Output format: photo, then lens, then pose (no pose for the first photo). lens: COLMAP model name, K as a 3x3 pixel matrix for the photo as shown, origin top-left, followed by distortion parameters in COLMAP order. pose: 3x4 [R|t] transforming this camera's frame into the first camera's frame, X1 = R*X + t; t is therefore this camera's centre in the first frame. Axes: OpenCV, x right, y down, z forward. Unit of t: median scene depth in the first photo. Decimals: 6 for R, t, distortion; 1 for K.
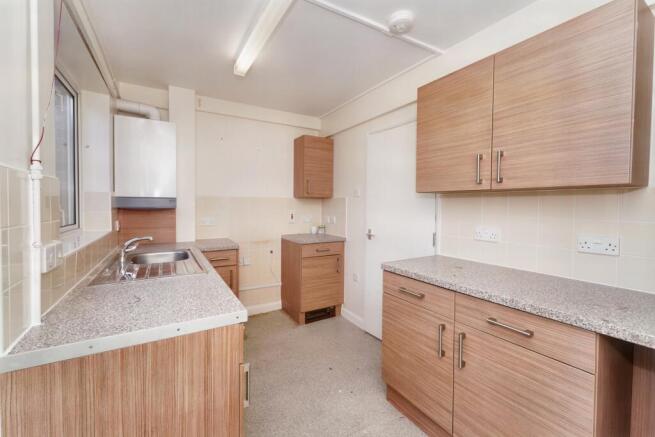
lens RADIAL K [[265.7, 0, 322.8], [0, 265.7, 209.9], [0, 0, 1]] dist [0.001088, -0.000135]
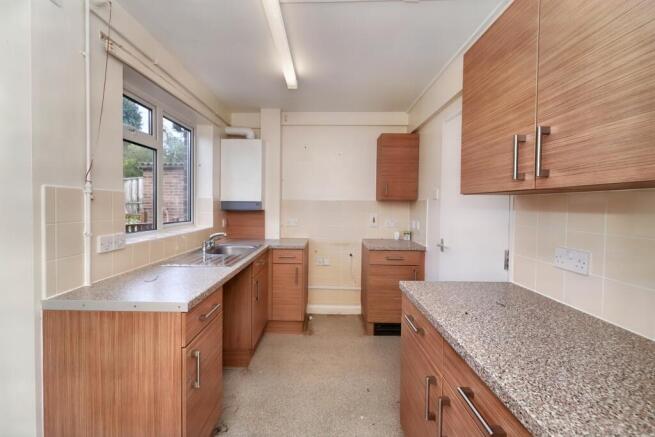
lens RADIAL K [[265.7, 0, 322.8], [0, 265.7, 209.9], [0, 0, 1]] dist [0.001088, -0.000135]
pose [[0.857157, 0.012433, -0.514906, 0.290610], [-0.015646, 0.999876, -0.001902, -0.010126], [0.514818, 0.009687, 0.857245, 0.113025]]
